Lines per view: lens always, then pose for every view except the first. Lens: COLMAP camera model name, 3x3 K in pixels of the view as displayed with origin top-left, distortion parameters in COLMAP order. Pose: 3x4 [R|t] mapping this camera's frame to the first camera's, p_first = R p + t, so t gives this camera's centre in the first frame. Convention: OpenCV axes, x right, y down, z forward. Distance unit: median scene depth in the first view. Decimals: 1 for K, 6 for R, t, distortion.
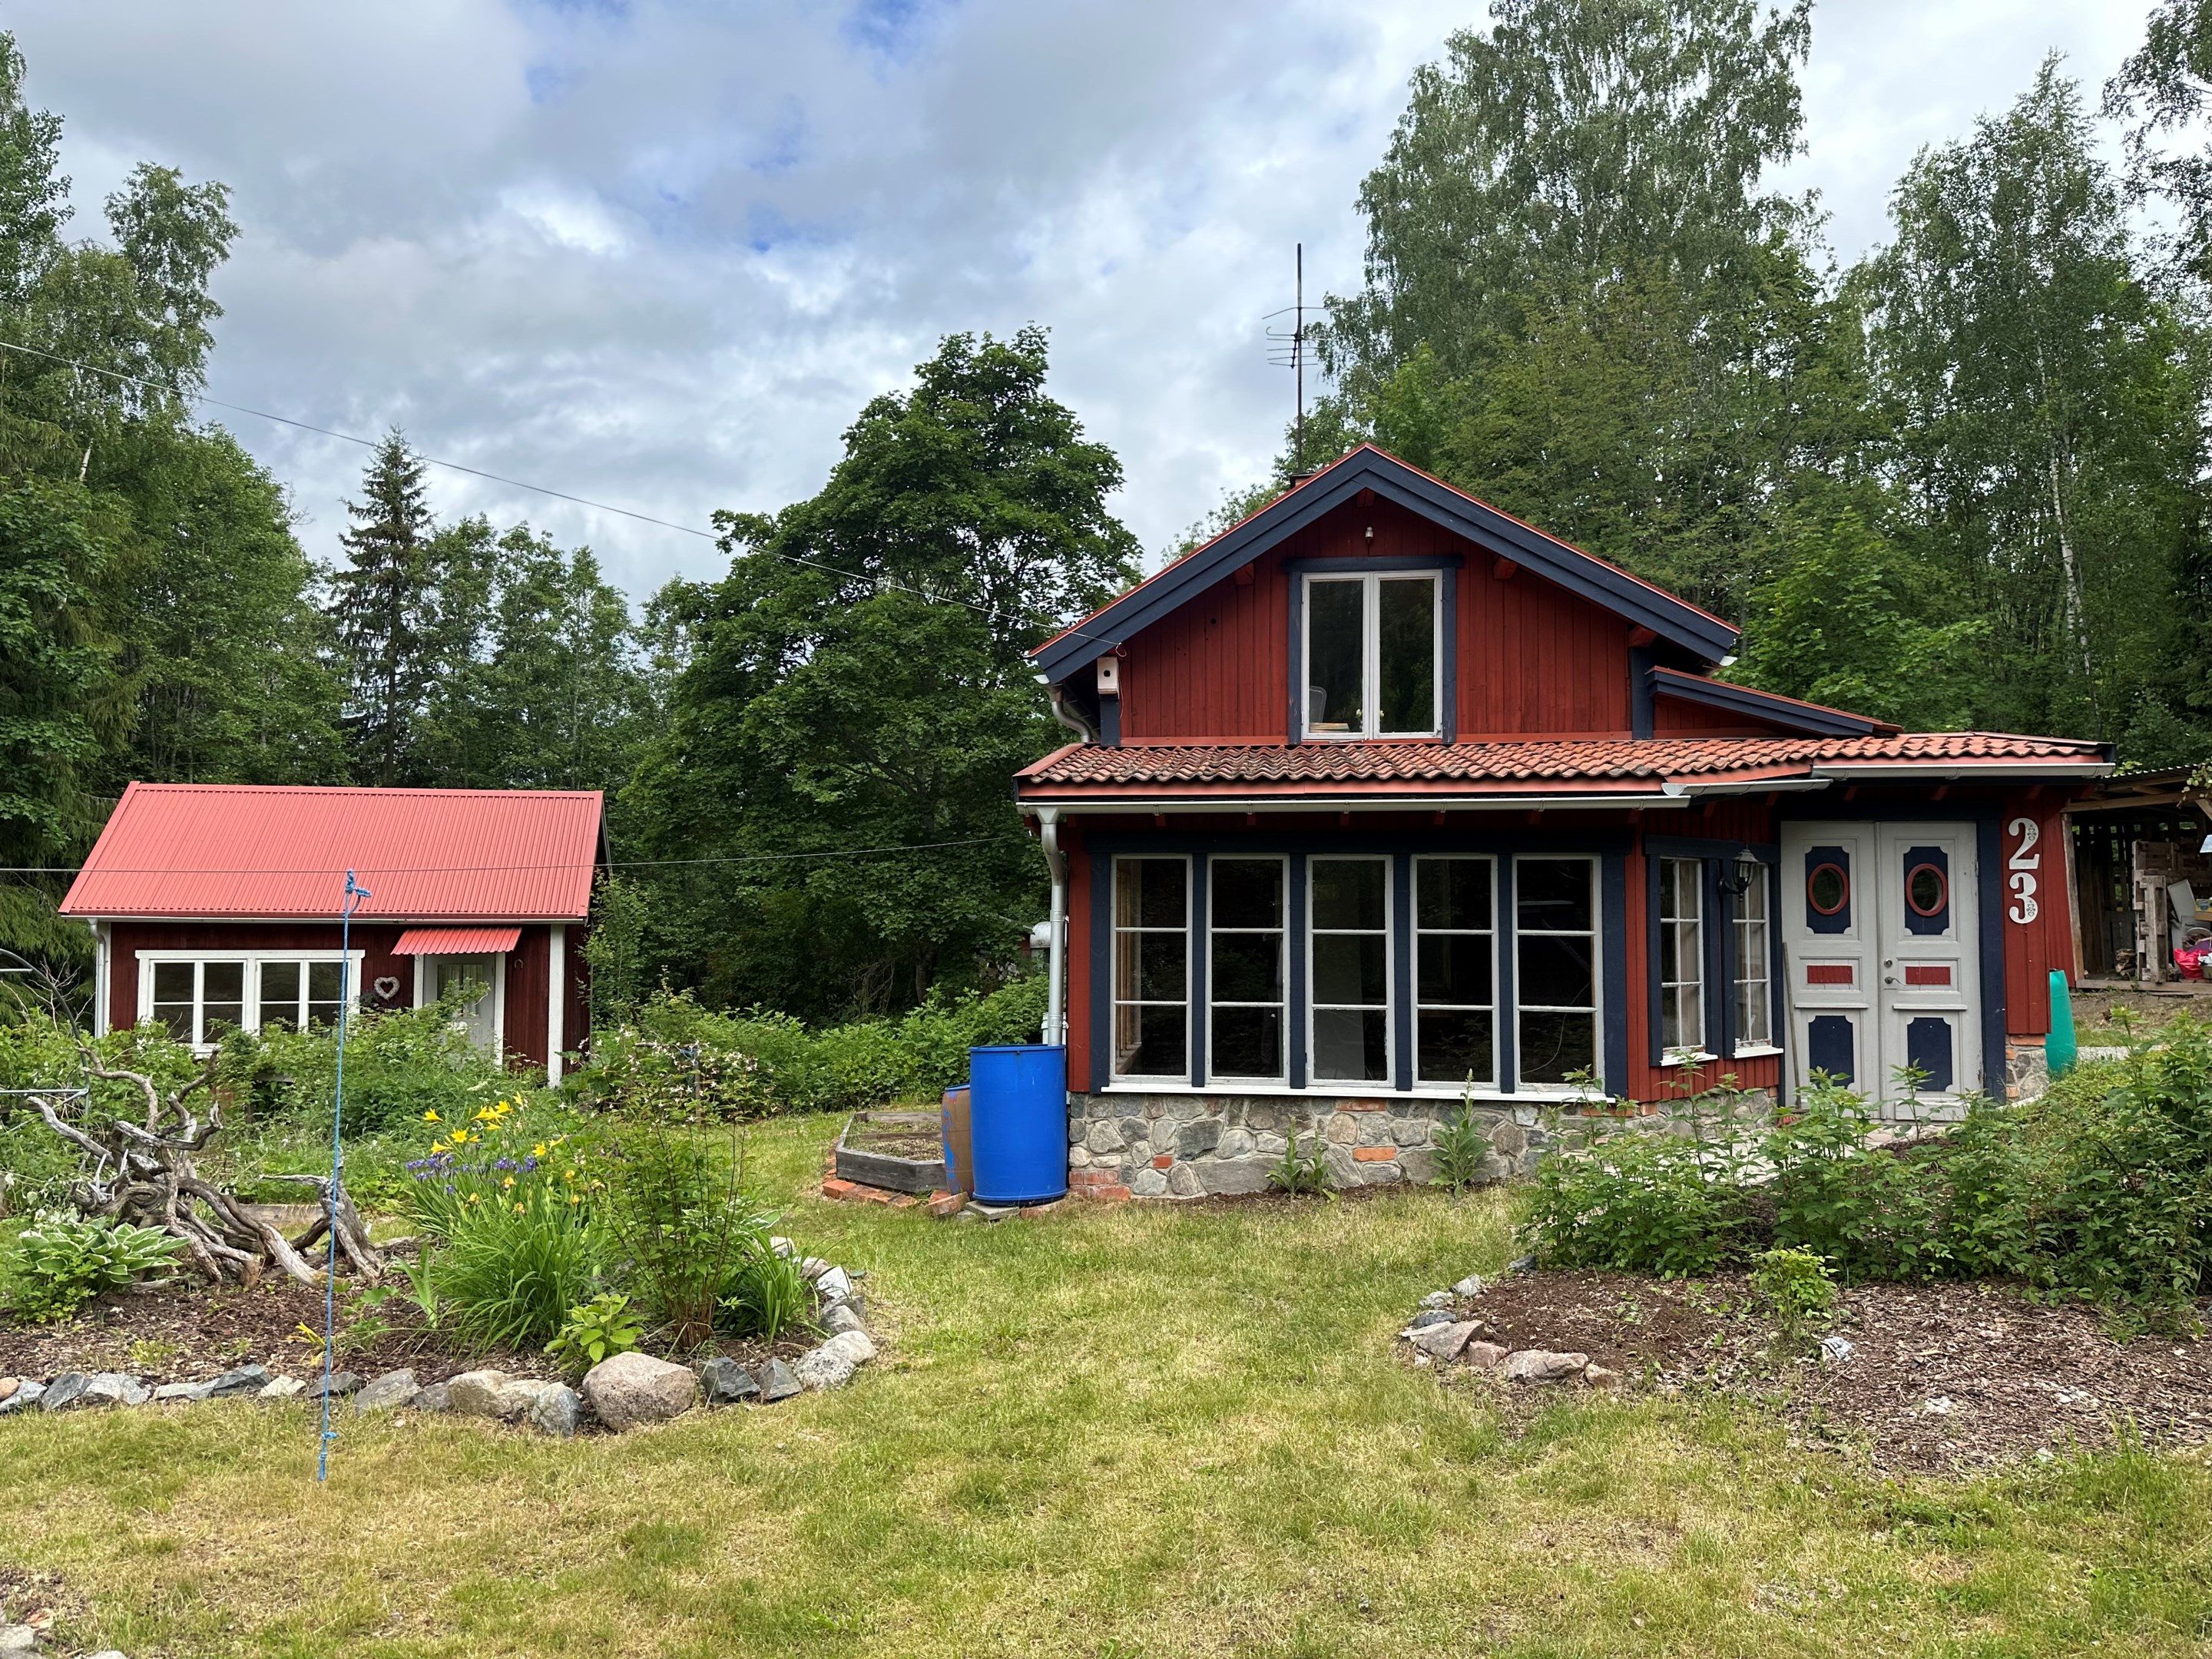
lens RADIAL K [[1537.2, 0, 1111.5], [0, 1537.2, 833.5], [0, 0, 1]] dist [0.017752, -0.010282]
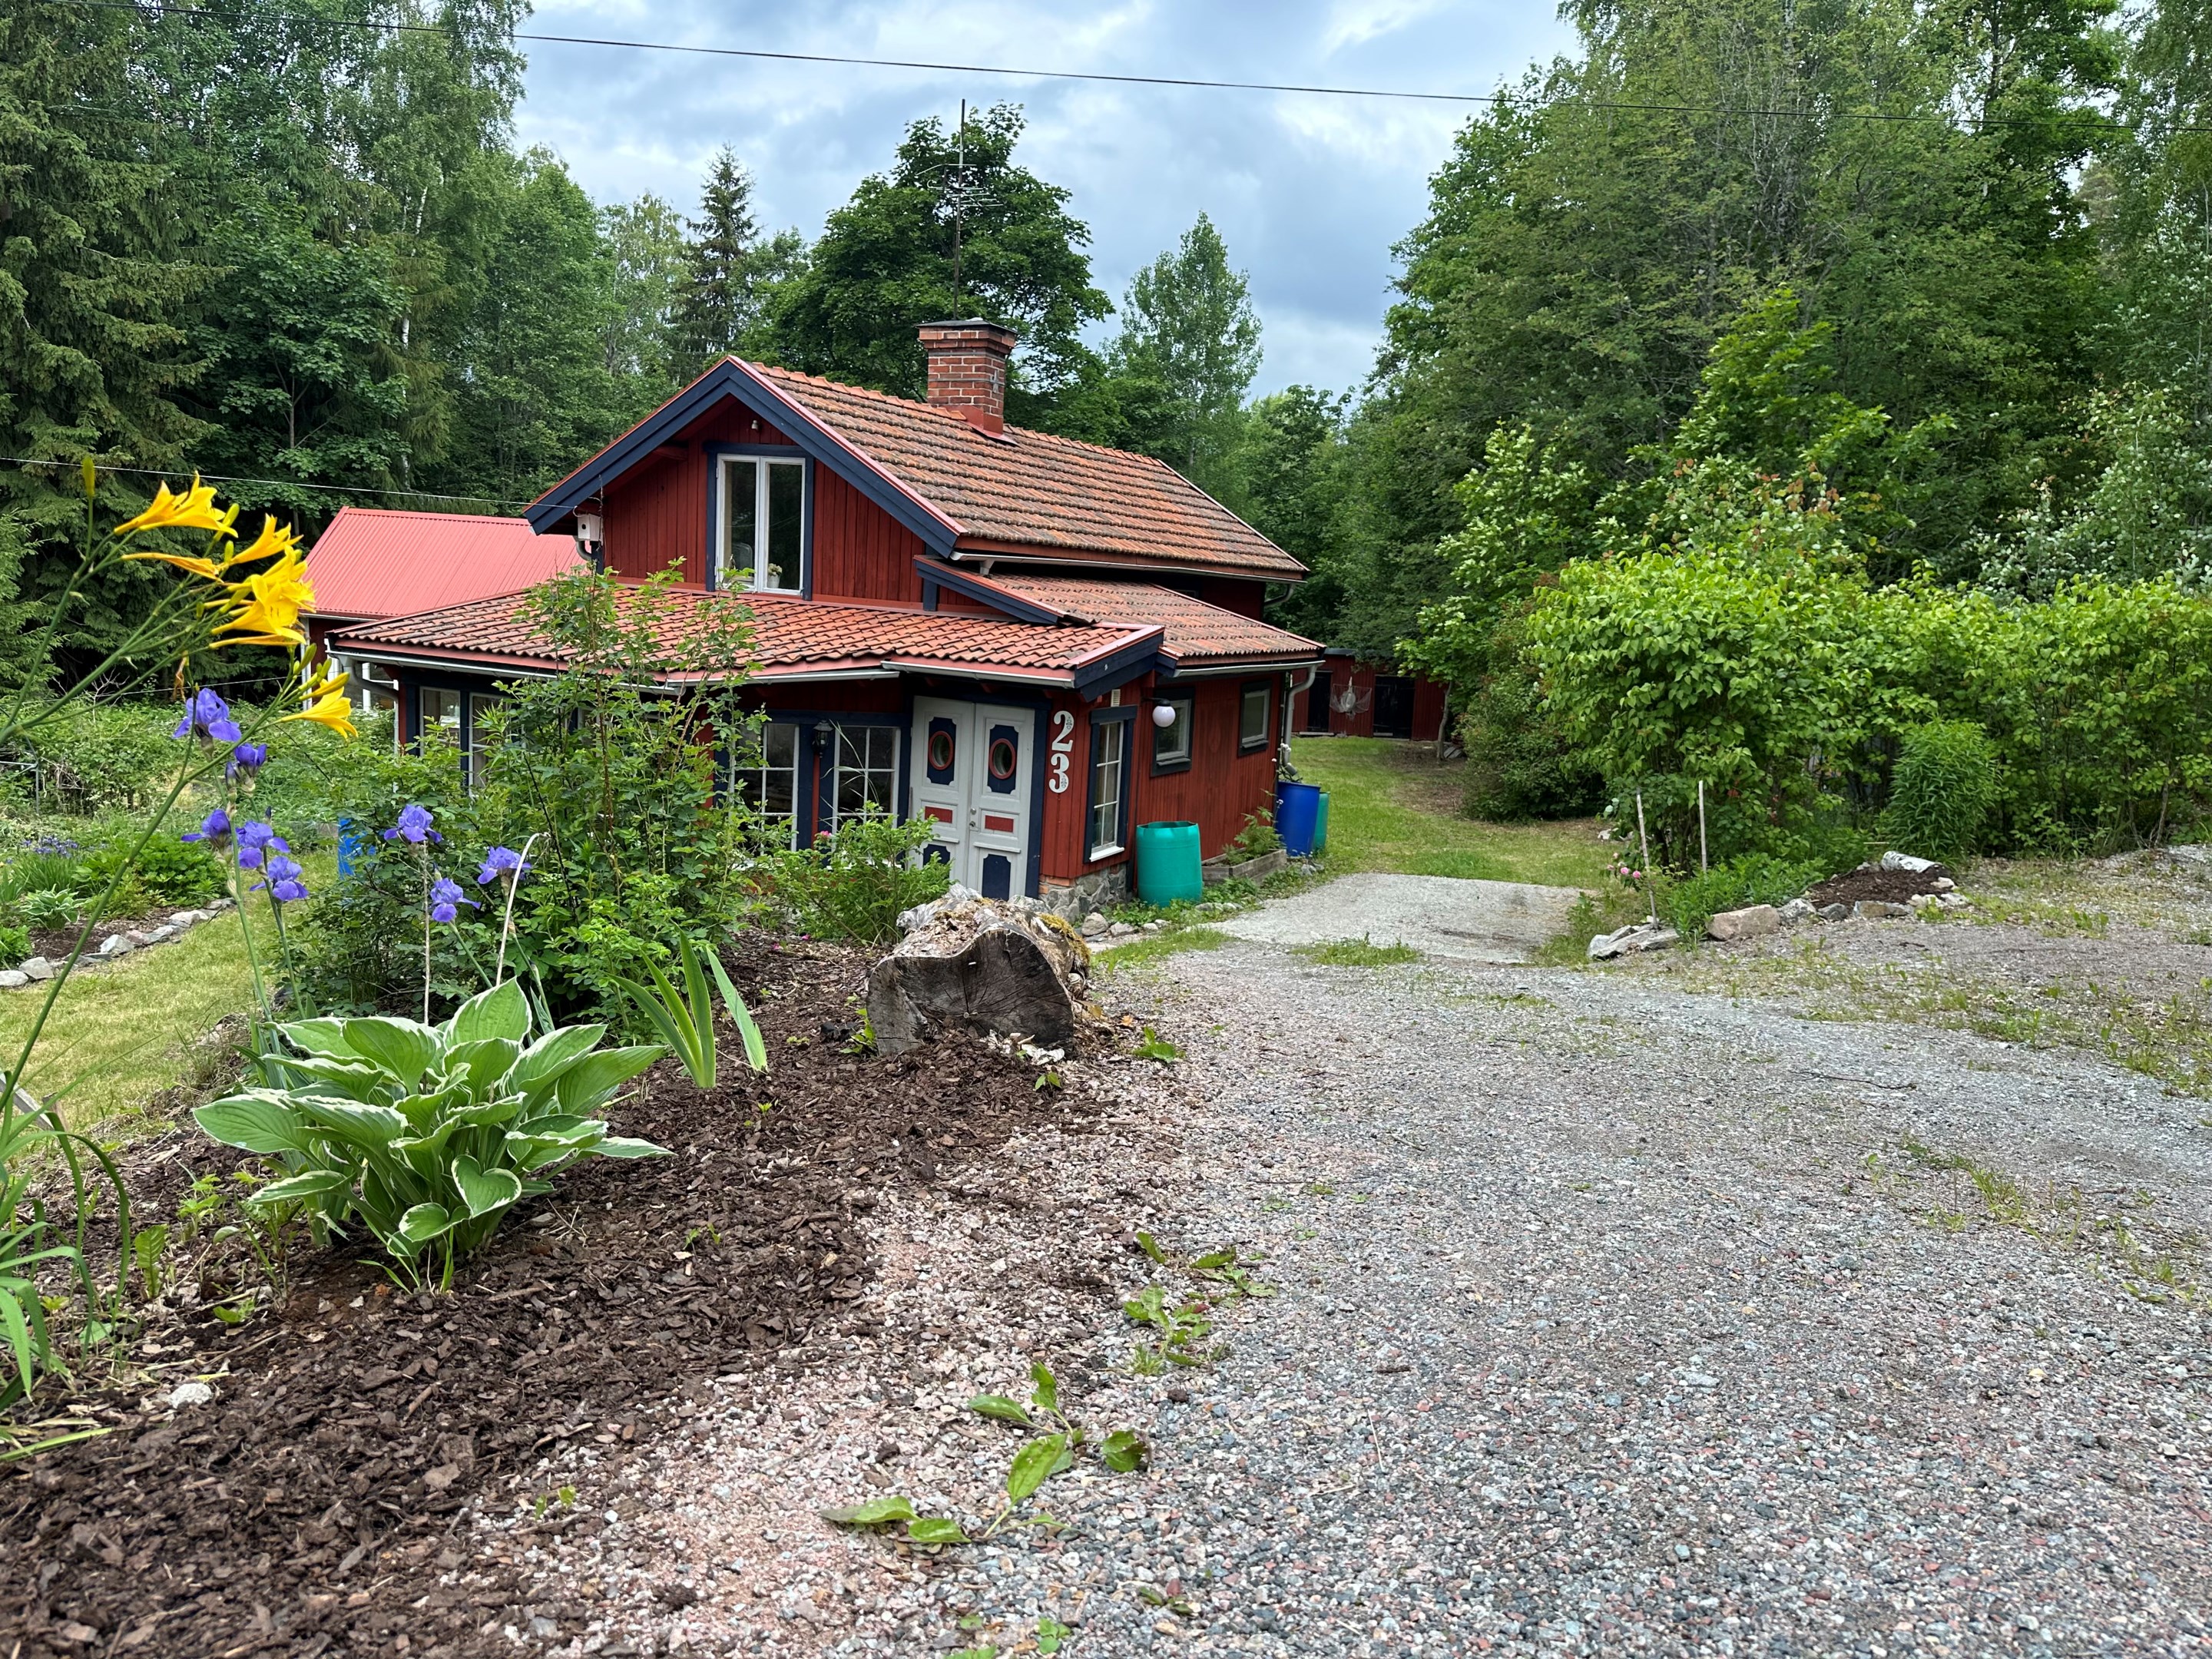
lens RADIAL K [[1537.2, 0, 1114.8], [0, 1537.2, 833.9], [0, 0, 1]] dist [0.017752, -0.010282]
pose [[0.942940, 0.110348, -0.314144, 0.866921], [-0.040124, 0.974269, 0.221789, -0.159393], [0.330535, -0.196529, 0.923105, -0.128917]]
